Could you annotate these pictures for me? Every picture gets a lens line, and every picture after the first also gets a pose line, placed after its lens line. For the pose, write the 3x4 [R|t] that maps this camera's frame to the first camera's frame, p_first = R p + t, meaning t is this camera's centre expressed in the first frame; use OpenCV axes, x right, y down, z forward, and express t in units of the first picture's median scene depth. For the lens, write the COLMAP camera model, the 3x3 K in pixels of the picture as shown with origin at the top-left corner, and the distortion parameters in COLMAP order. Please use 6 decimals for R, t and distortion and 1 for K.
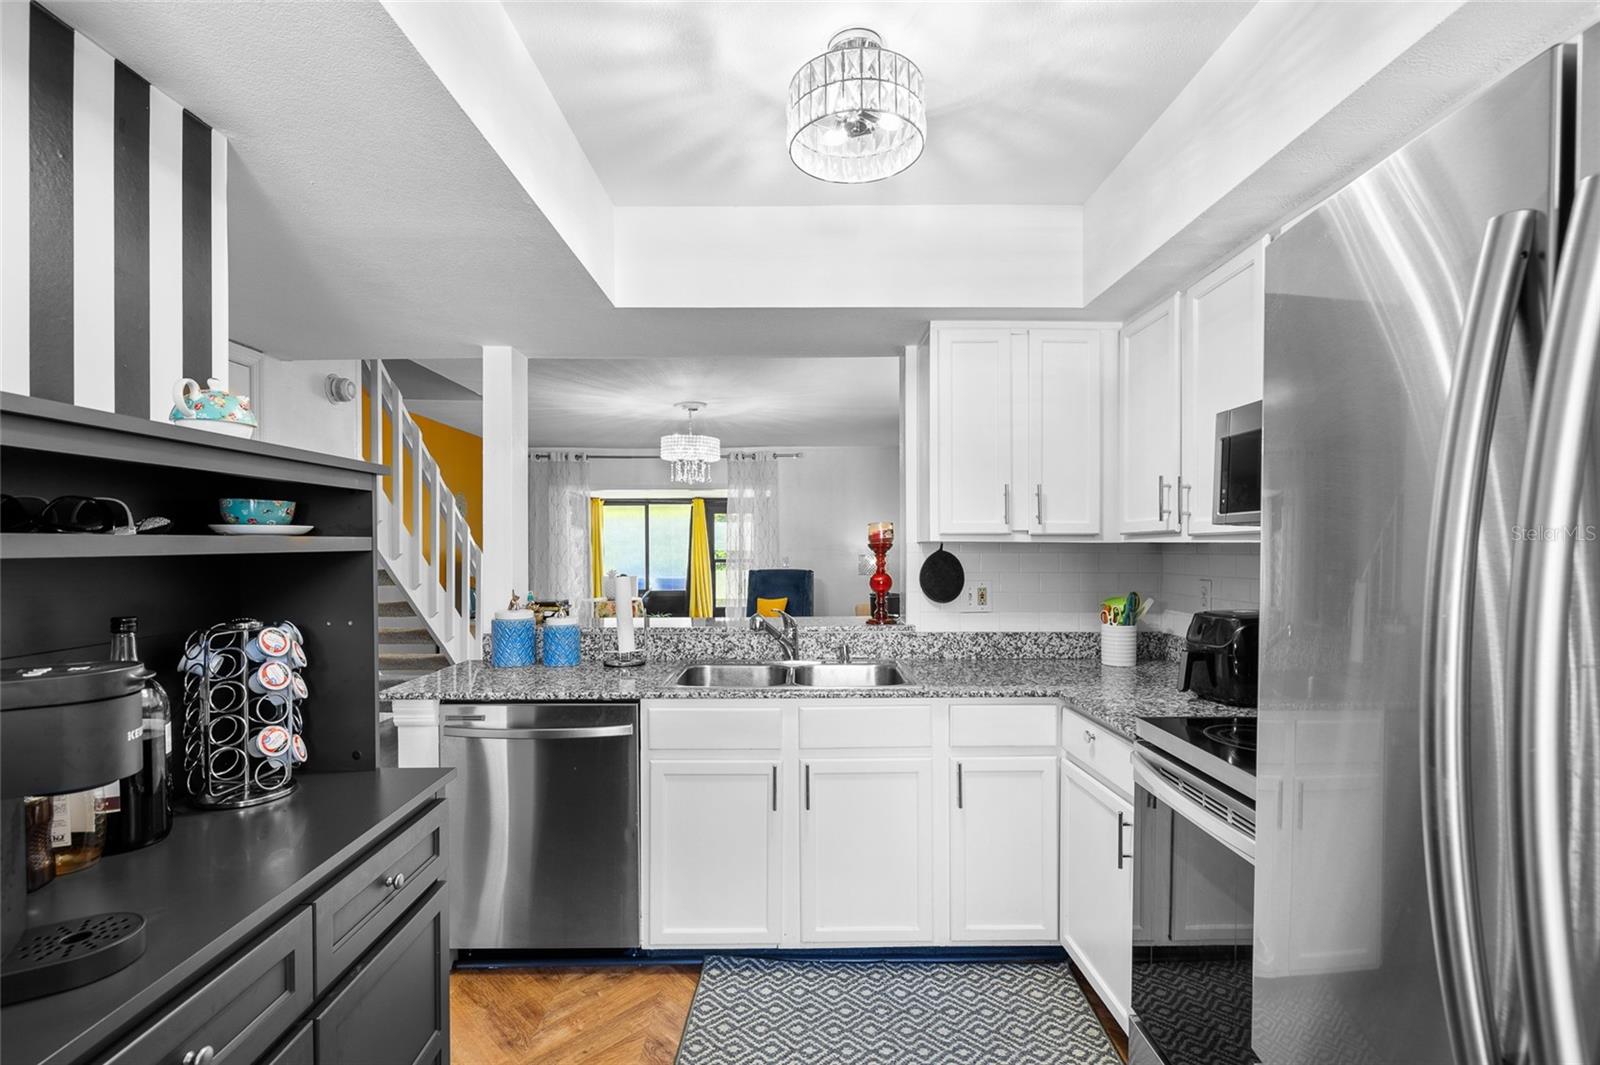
lens RADIAL K [[731.3, 0, 788.5], [0, 731.3, 558.4], [0, 0, 1]] dist [-0.007453, 0.002622]
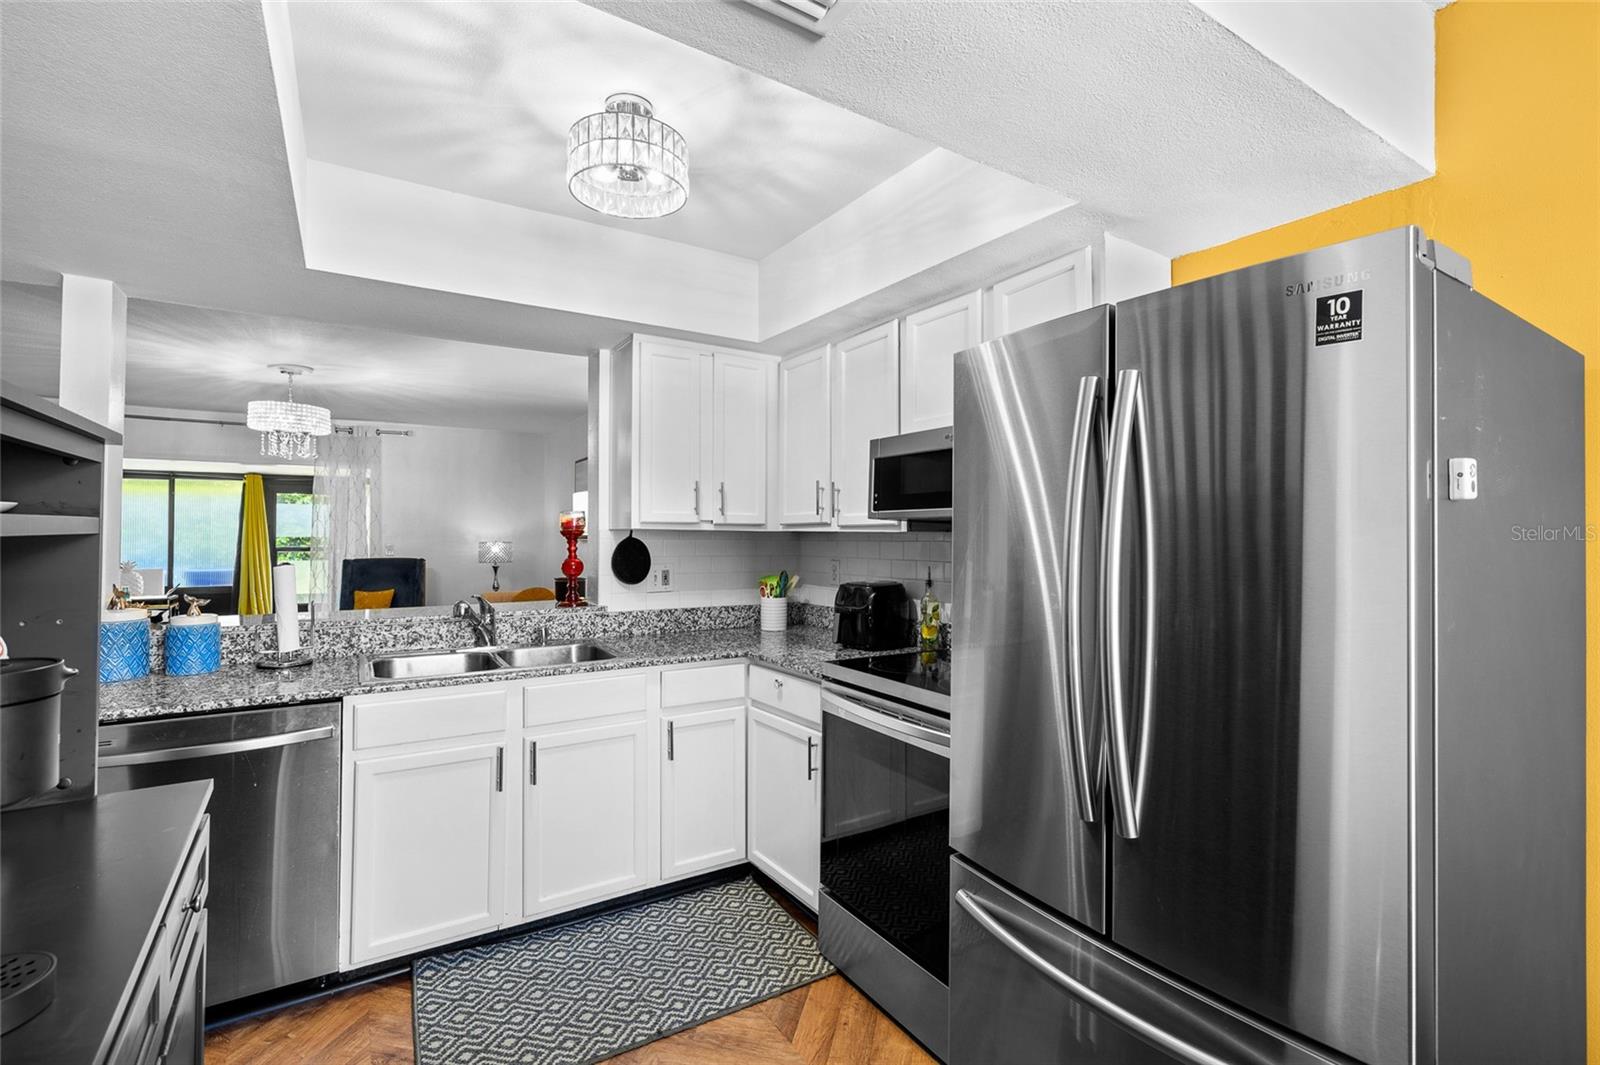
lens RADIAL K [[731.3, 0, 783.2], [0, 731.3, 526.9], [0, 0, 1]] dist [-0.007453, 0.002622]
pose [[0.850967, 0.011509, 0.525093, -0.216451], [0.002490, 0.999660, -0.025945, 0.003657], [-0.525213, 0.023386, 0.850650, -0.079373]]
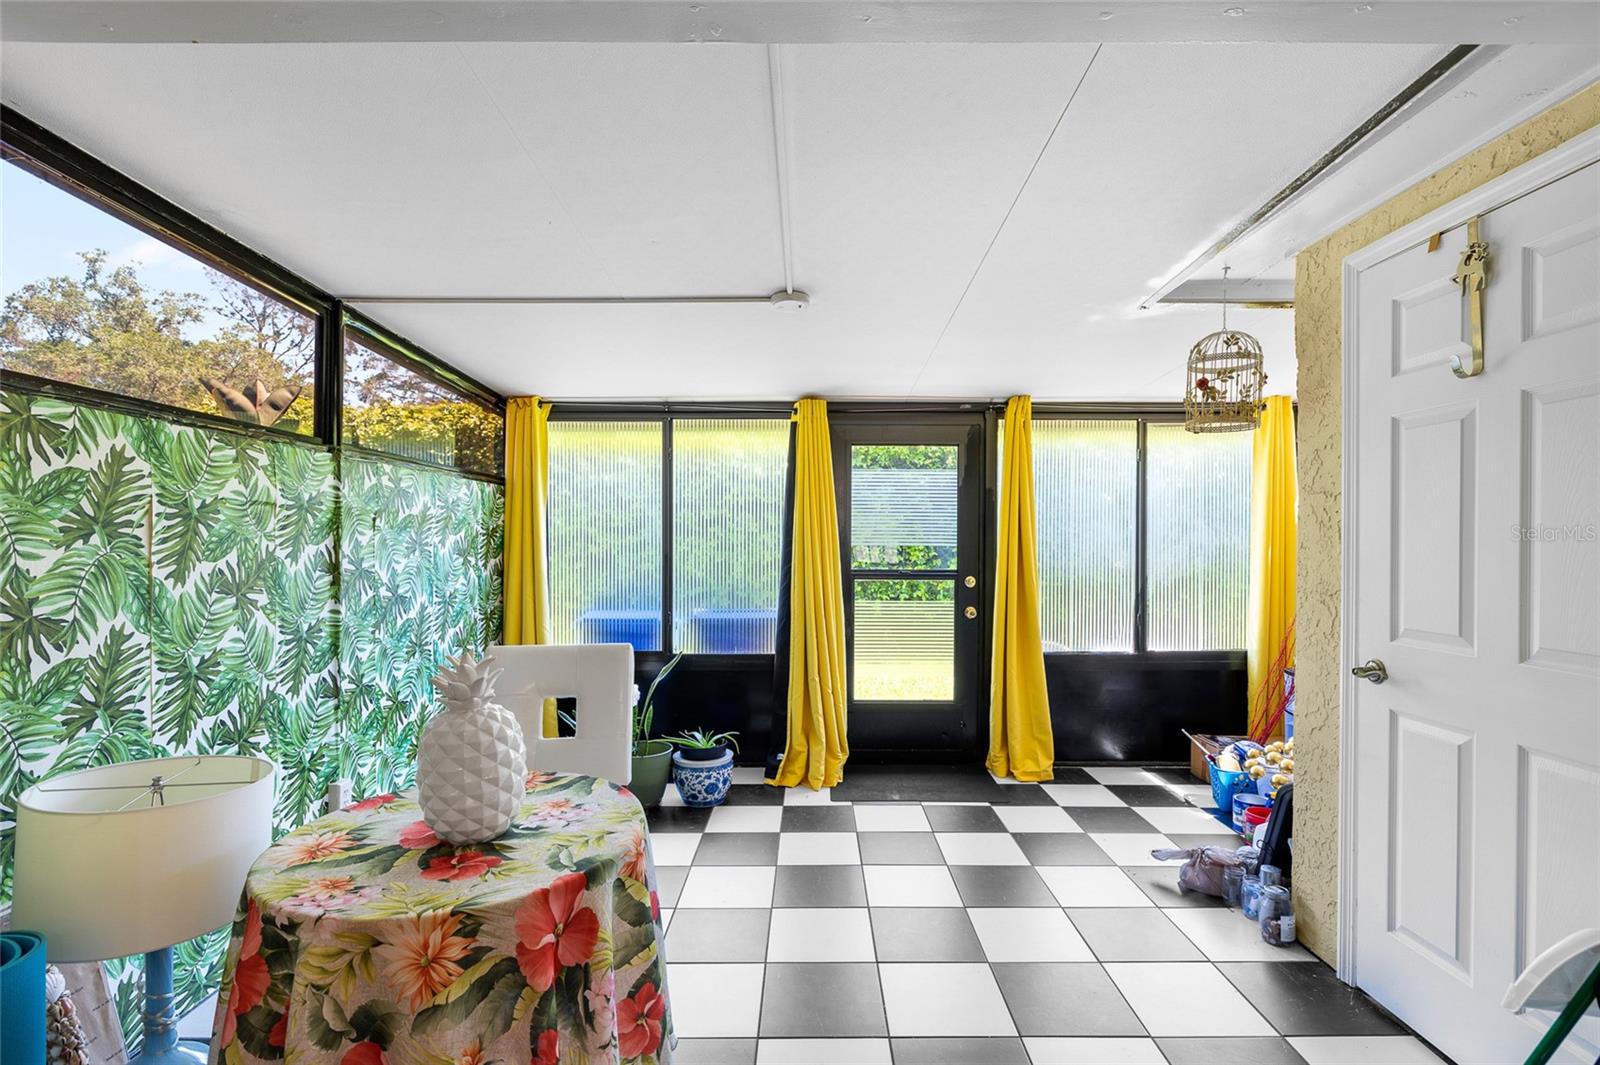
lens RADIAL K [[731.3, 0, 812.8], [0, 731.3, 546.1], [0, 0, 1]] dist [-0.007453, 0.002622]
pose [[0.999785, 0.006396, 0.019749, -0.625402], [-0.006126, 0.999887, -0.013724, -0.028085], [-0.019835, 0.013600, 0.999711, 3.092364]]
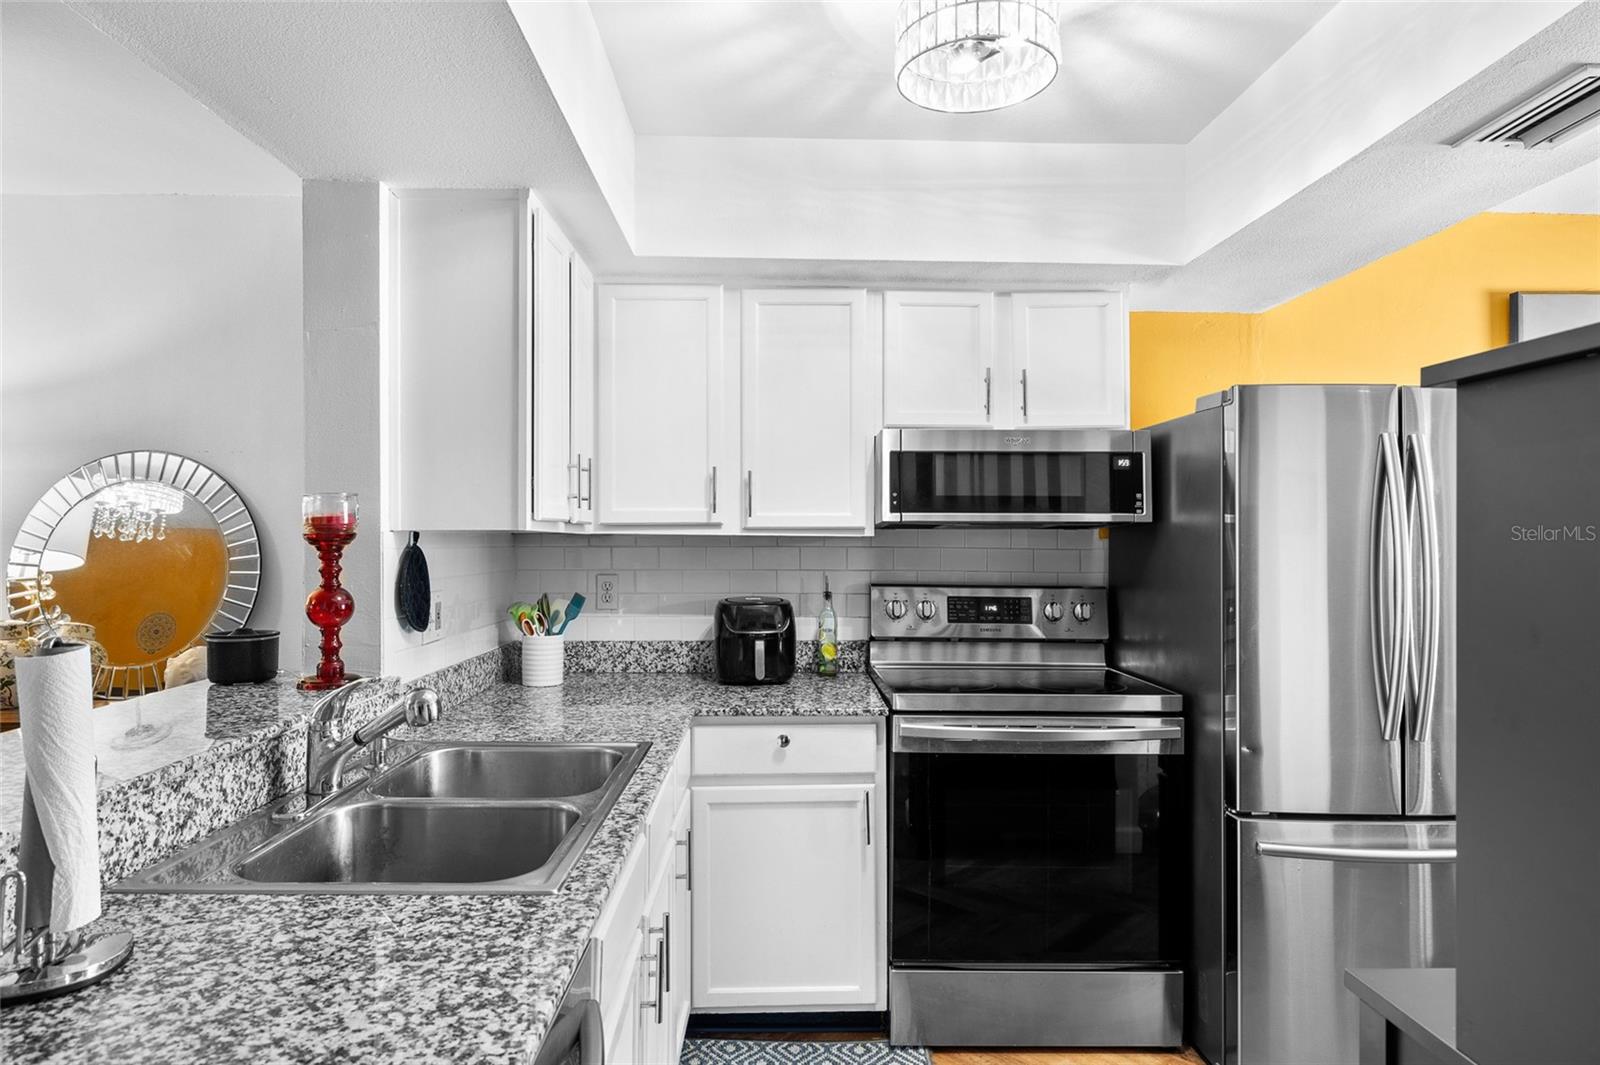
lens RADIAL K [[953.1, 0, 783.9], [0, 953.1, 530.0], [0, 0, 1]] dist [-0.002433, -0.000933]
pose [[-0.022663, 0.008853, 0.999704, -0.713954], [0.012049, 0.999891, -0.008582, -0.016141], [-0.999671, 0.011851, -0.022767, 0.885588]]
